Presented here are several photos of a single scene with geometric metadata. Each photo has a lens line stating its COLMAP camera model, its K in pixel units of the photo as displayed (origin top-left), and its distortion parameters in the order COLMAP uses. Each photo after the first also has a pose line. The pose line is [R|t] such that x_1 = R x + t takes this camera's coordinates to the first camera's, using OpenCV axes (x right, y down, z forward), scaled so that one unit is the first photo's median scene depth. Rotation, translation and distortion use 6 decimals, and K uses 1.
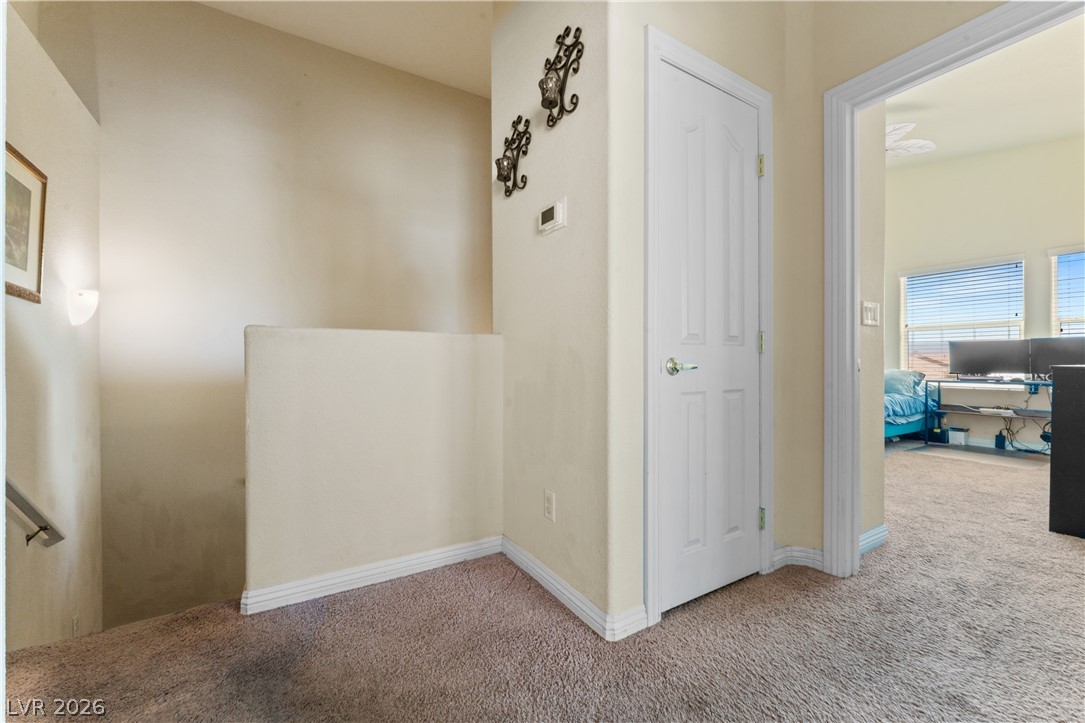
lens RADIAL K [[436.3, 0, 542.1], [0, 436.3, 365.4], [0, 0, 1]] dist [0.002647, 0.000373]
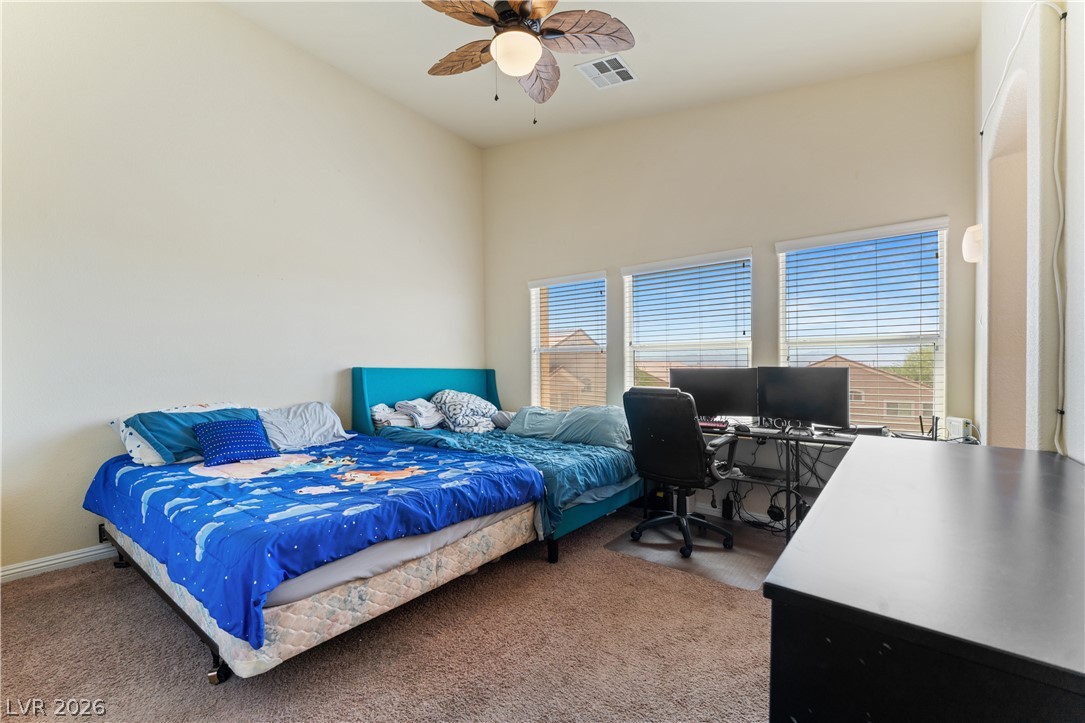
lens RADIAL K [[436.3, 0, 542.8], [0, 436.3, 369.1], [0, 0, 1]] dist [0.002647, 0.000373]
pose [[0.941007, -0.010200, 0.338234, 0.533135], [0.006809, 0.999914, 0.011209, -0.067348], [-0.338319, -0.008245, 0.940995, 0.439803]]
